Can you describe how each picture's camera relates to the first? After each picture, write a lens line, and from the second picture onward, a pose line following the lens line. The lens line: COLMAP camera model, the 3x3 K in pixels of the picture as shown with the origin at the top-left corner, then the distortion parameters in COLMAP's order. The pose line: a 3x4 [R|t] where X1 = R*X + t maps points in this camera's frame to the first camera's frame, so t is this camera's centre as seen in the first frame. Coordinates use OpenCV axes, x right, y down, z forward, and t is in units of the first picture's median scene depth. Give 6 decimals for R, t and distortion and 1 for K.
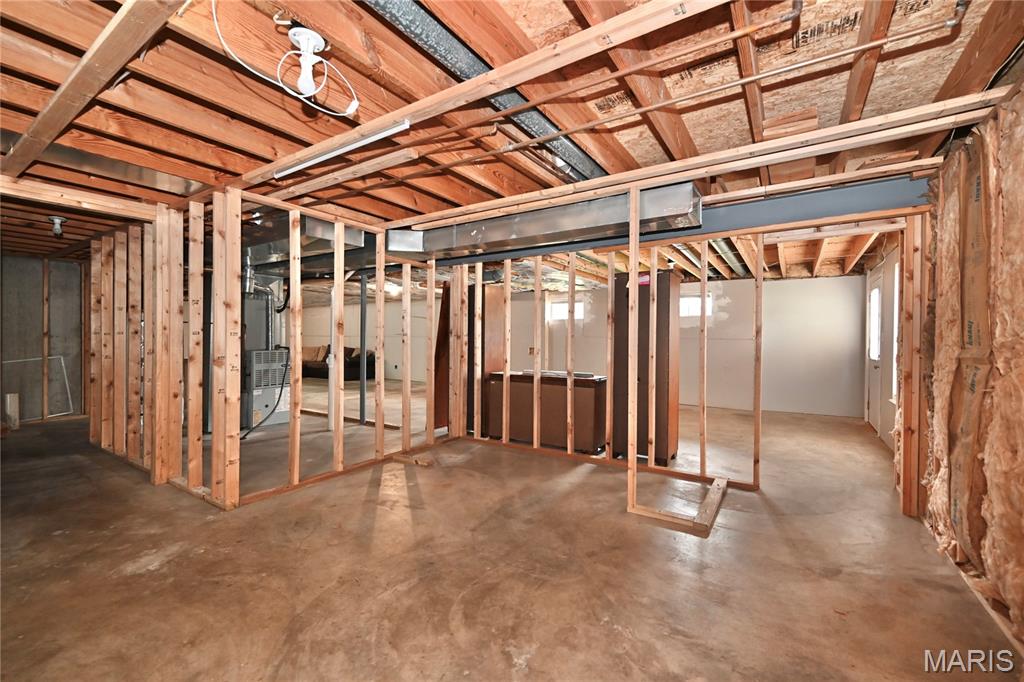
lens RADIAL K [[411.6, 0, 521.5], [0, 411.6, 339.7], [0, 0, 1]] dist [-0.000001, 0.000206]
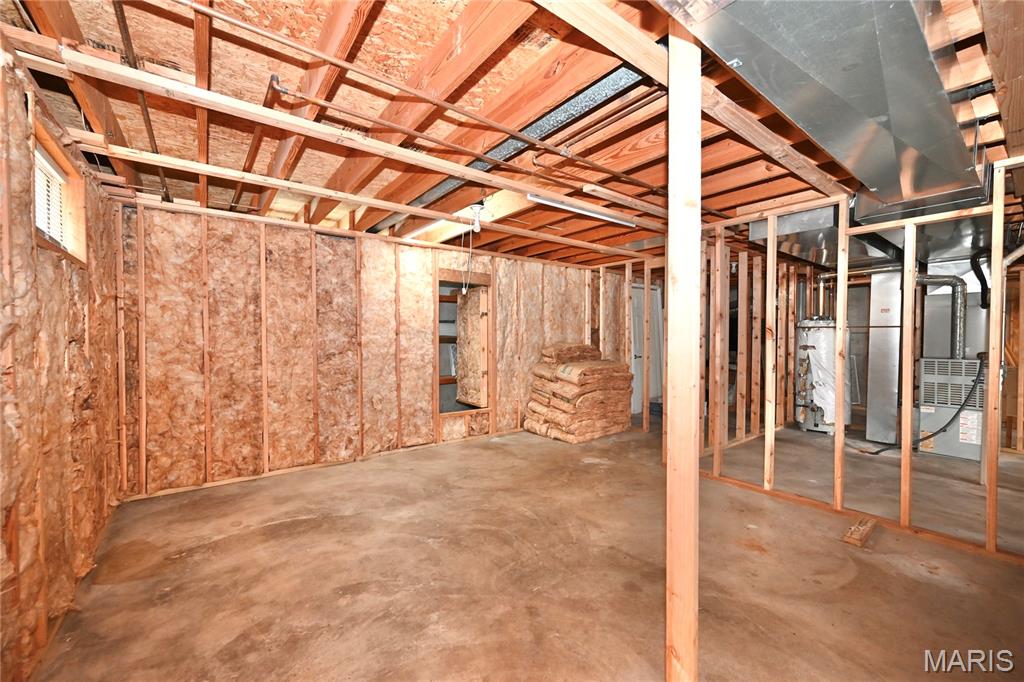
lens RADIAL K [[411.6, 0, 520.2], [0, 411.6, 341.8], [0, 0, 1]] dist [-0.000001, 0.000206]
pose [[-0.322652, 0.007292, -0.946489, 1.108491], [-0.008236, 0.999911, 0.010511, -0.023952], [0.946482, 0.011186, -0.322564, 1.447163]]
